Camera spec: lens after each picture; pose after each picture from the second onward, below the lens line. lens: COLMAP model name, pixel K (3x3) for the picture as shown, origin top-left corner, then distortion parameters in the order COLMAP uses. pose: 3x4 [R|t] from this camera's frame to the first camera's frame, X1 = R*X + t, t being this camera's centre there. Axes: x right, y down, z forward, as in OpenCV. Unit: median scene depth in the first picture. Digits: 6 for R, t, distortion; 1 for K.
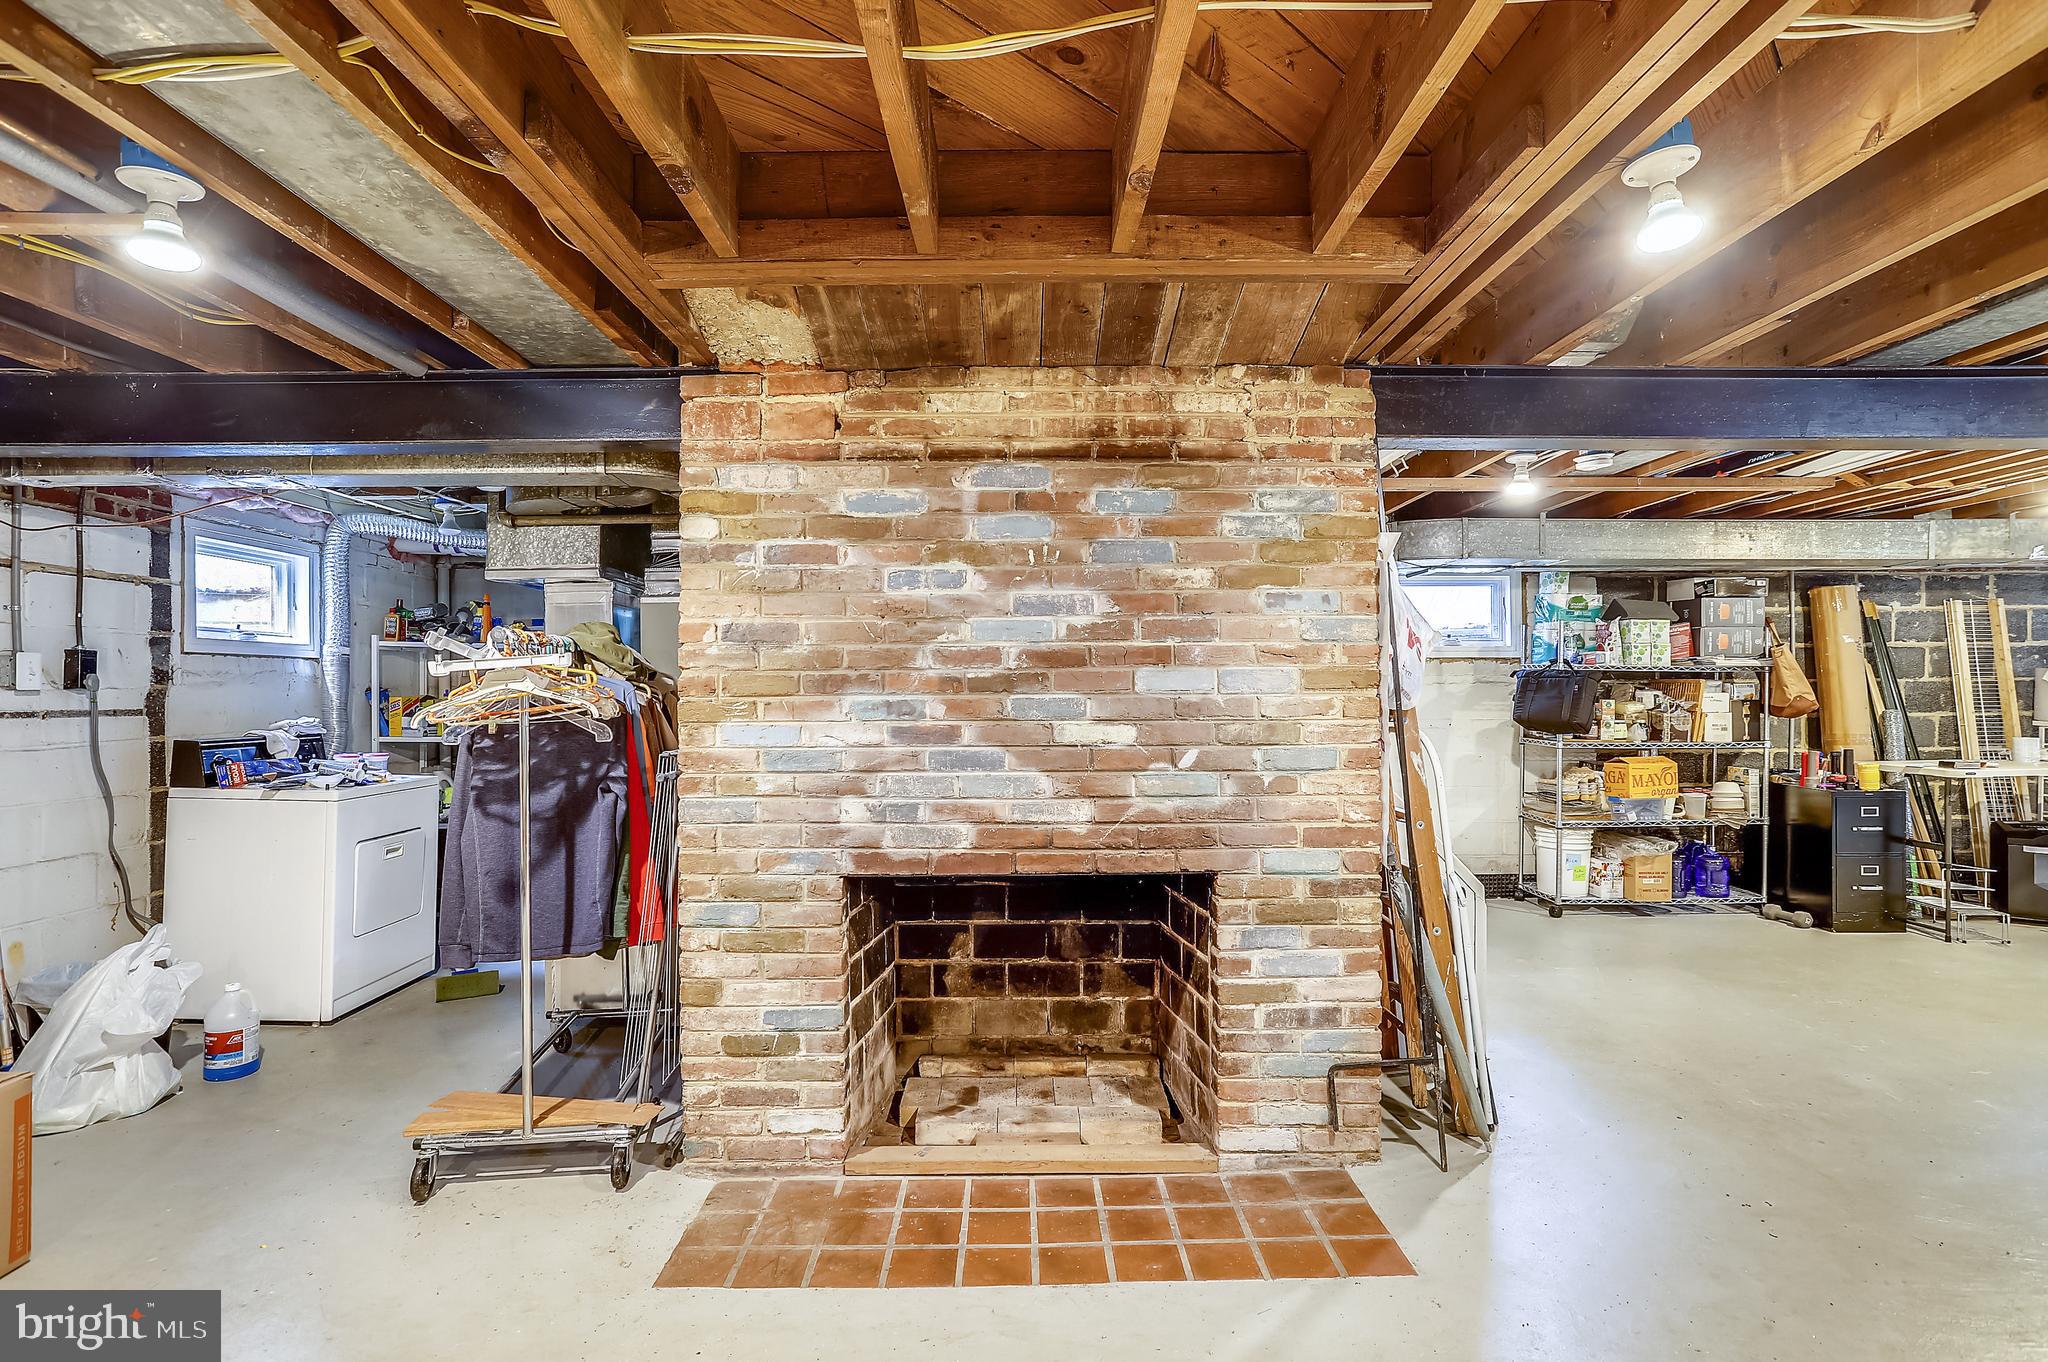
lens RADIAL K [[1050.6, 0, 1041.1], [0, 1050.6, 685.8], [0, 0, 1]] dist [-0.031242, 0.011013]
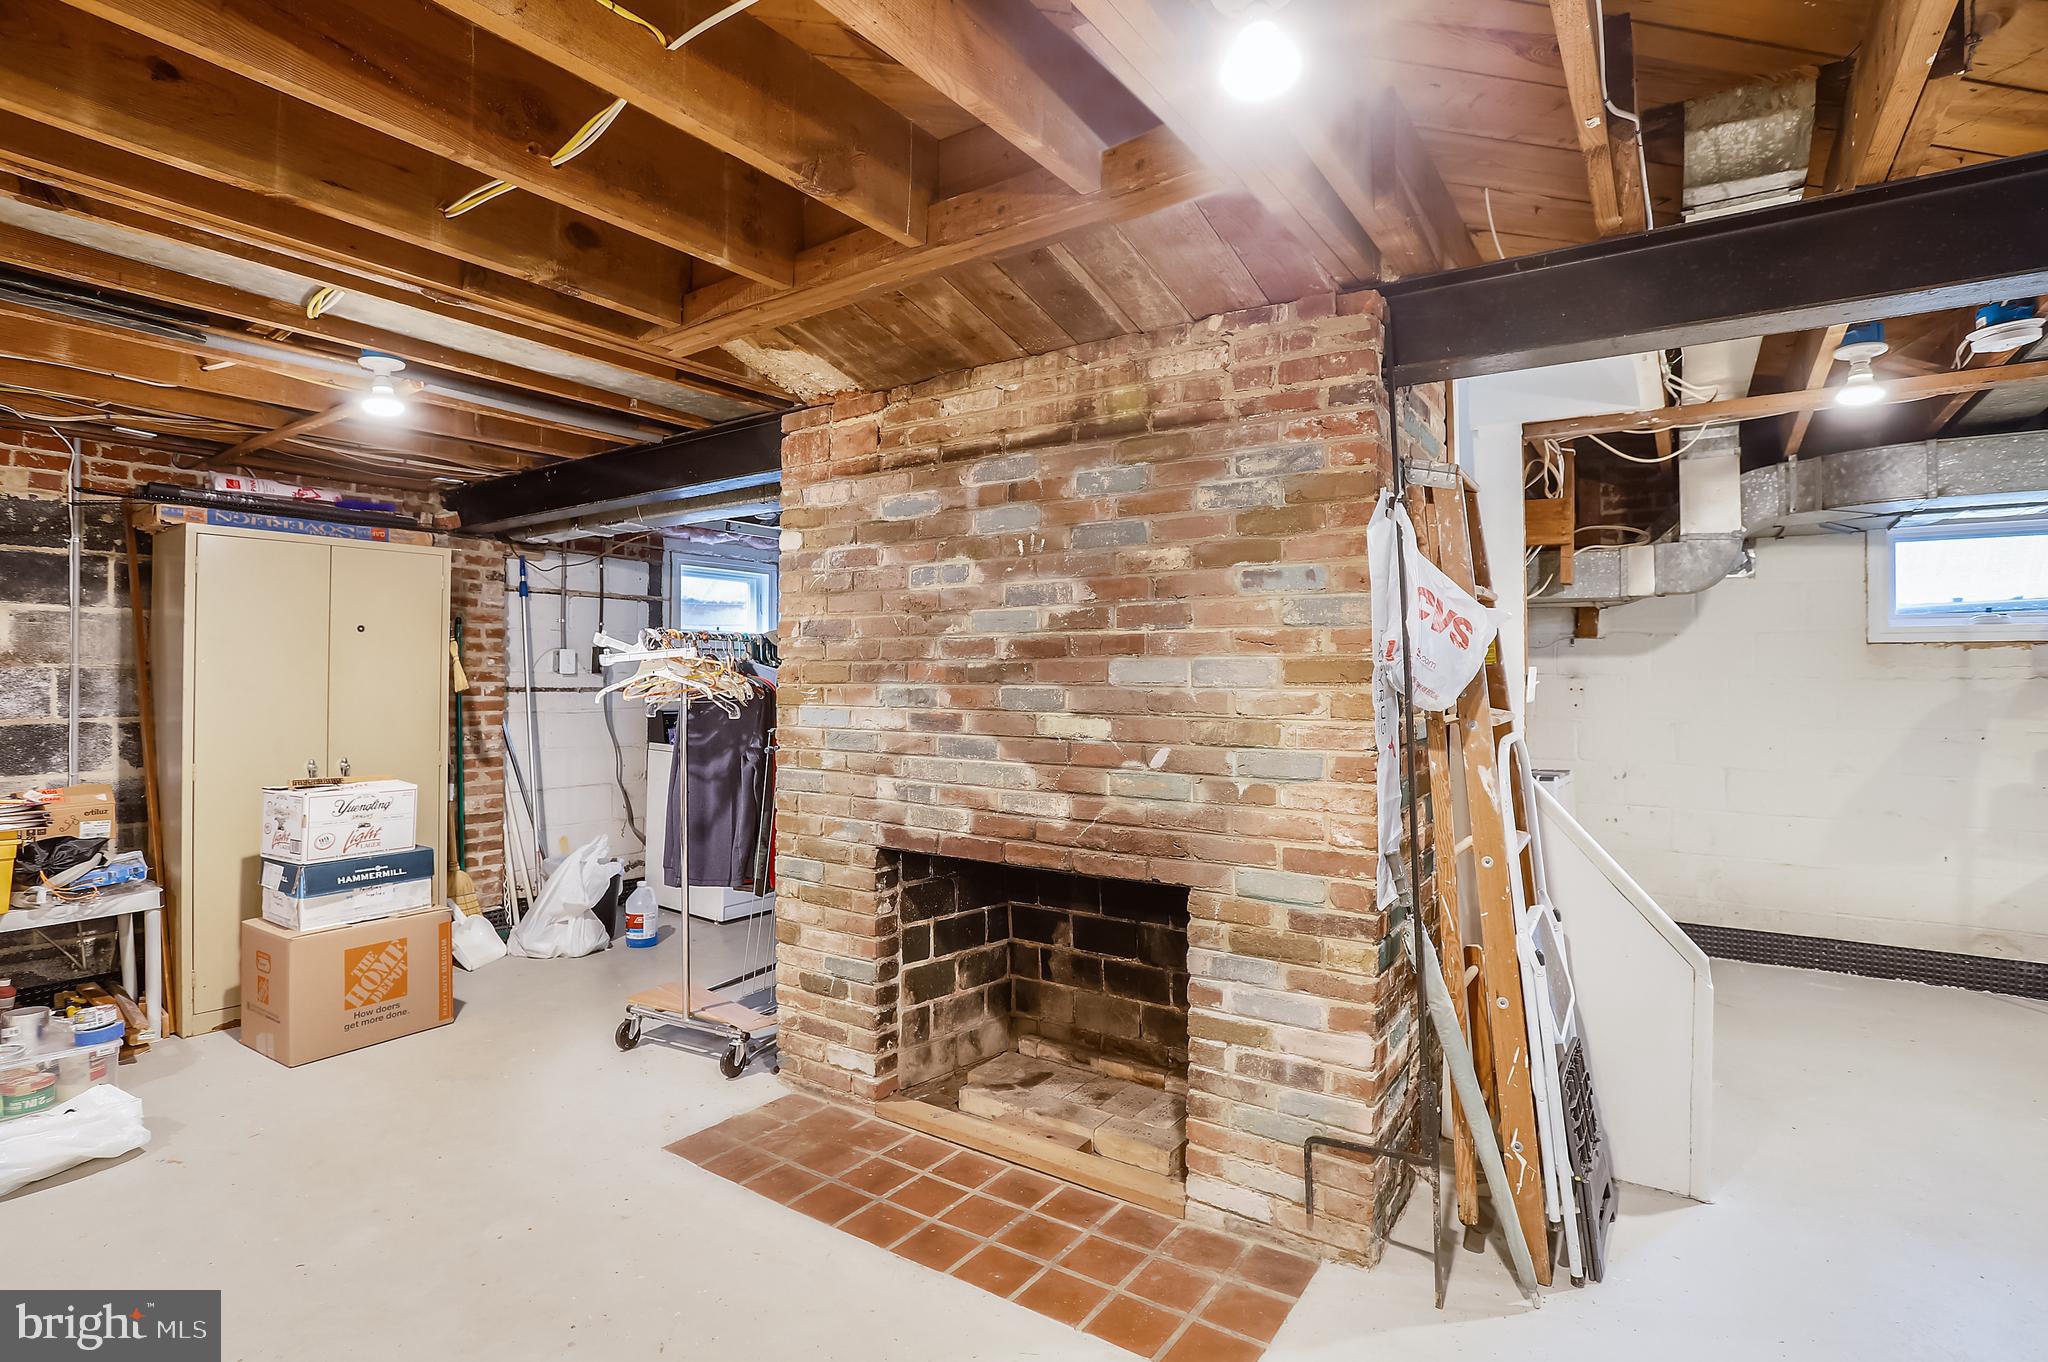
lens RADIAL K [[1047.2, 0, 1031.7], [0, 1047.2, 669.3], [0, 0, 1]] dist [-0.063138, 0.024289]
pose [[0.805673, 0.004199, -0.592346, 0.586886], [-0.007322, 0.999969, -0.002871, -0.003934], [0.592315, 0.006651, 0.805679, 0.205006]]
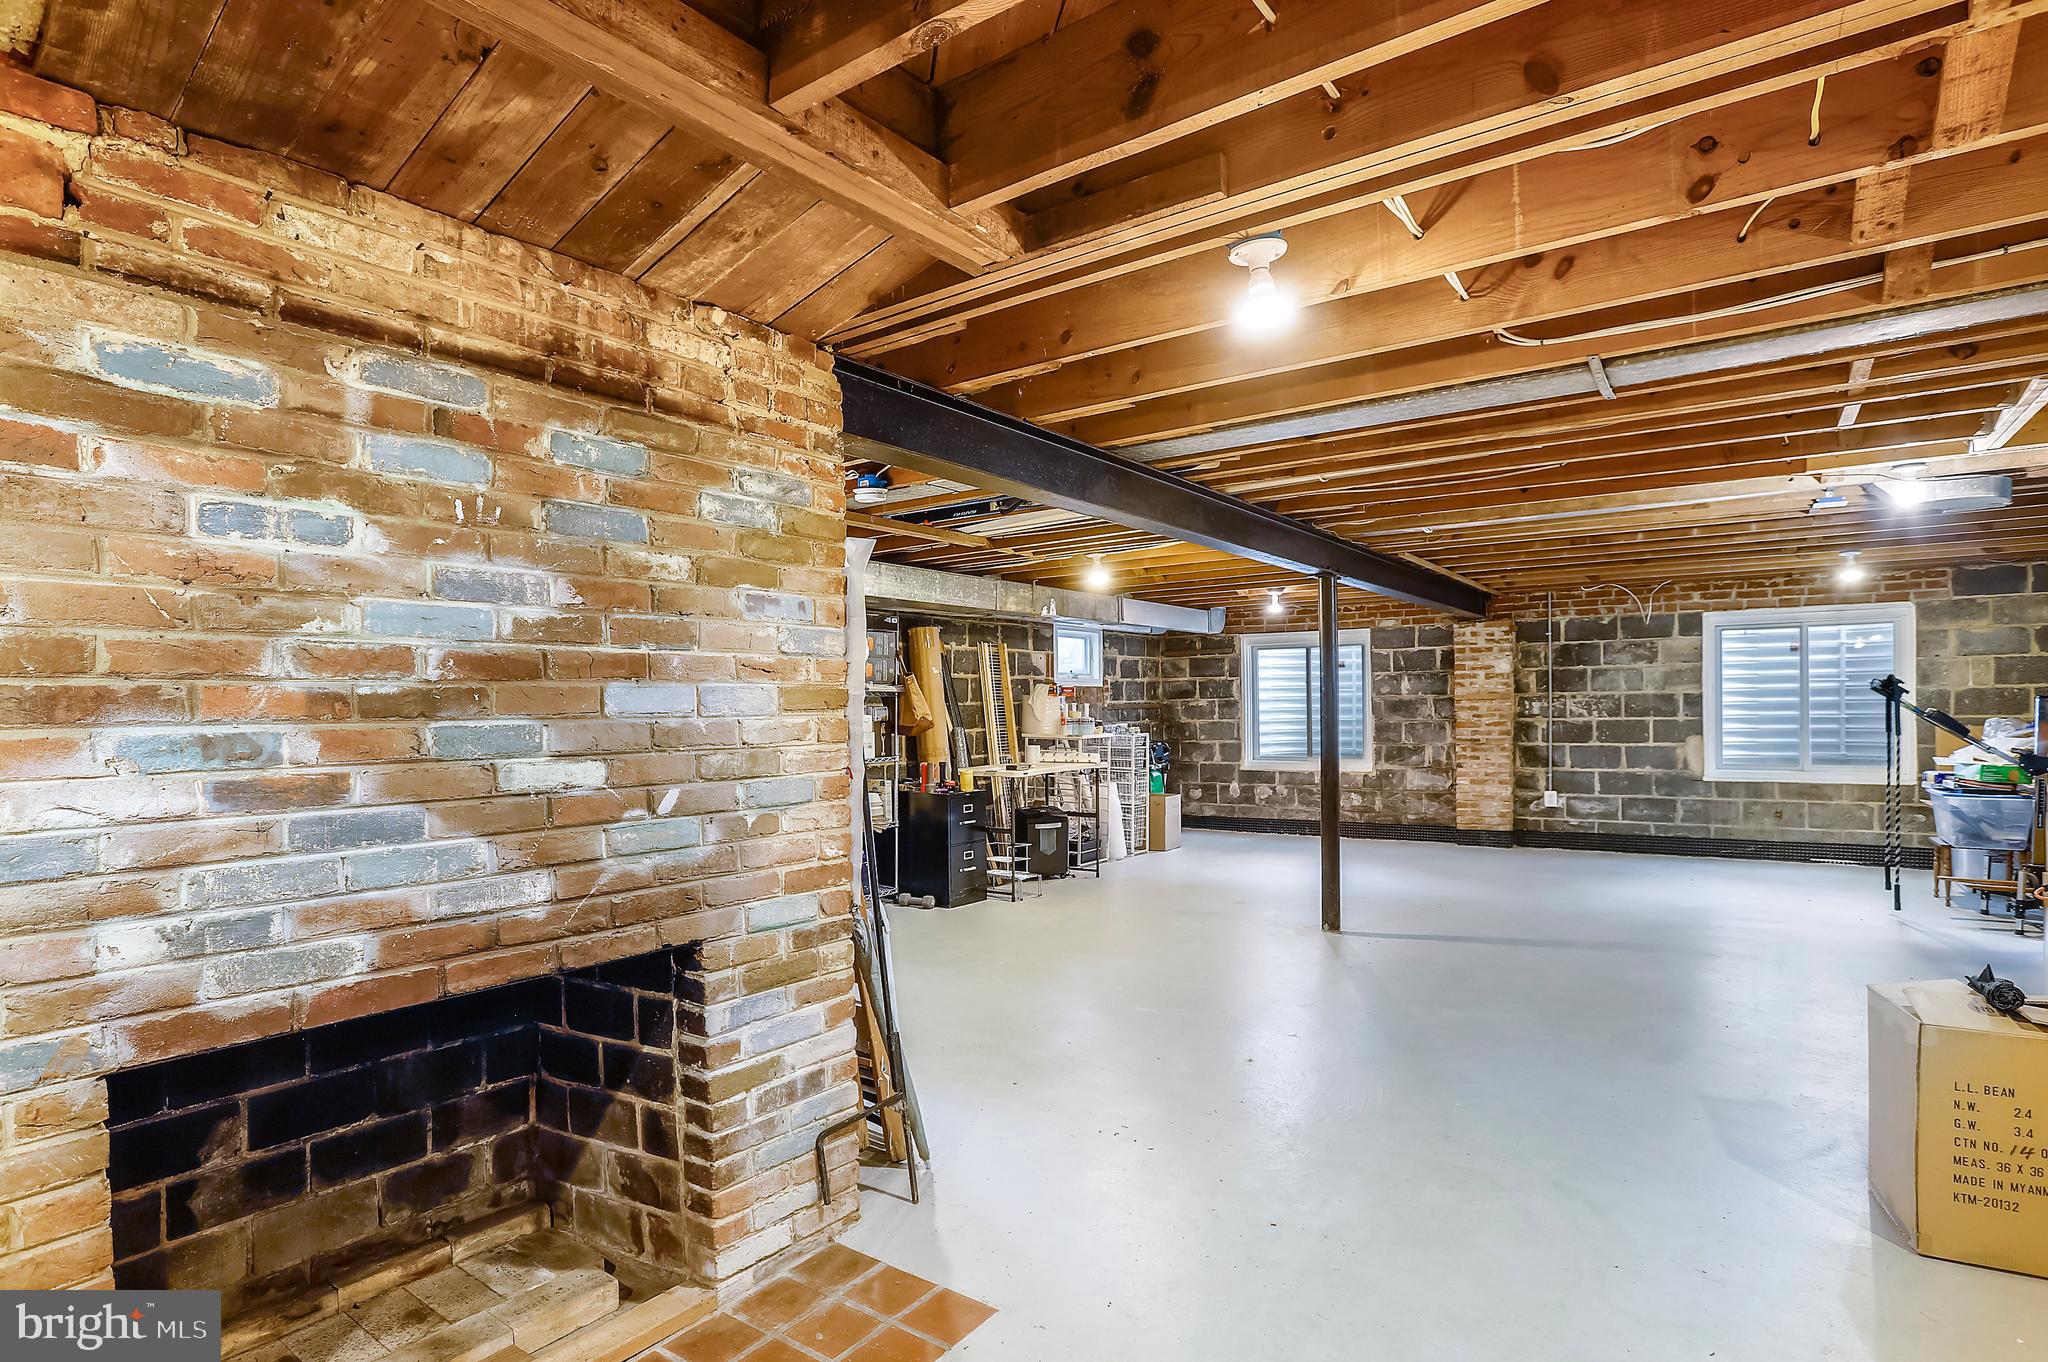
lens RADIAL K [[1047.2, 0, 1044.5], [0, 1047.2, 729.4], [0, 0, 1]] dist [-0.063138, 0.024289]
pose [[0.595552, -0.019920, 0.803069, -0.306885], [0.007426, 0.999786, 0.019293, 0.003992], [-0.803282, -0.005527, 0.595573, 0.325087]]
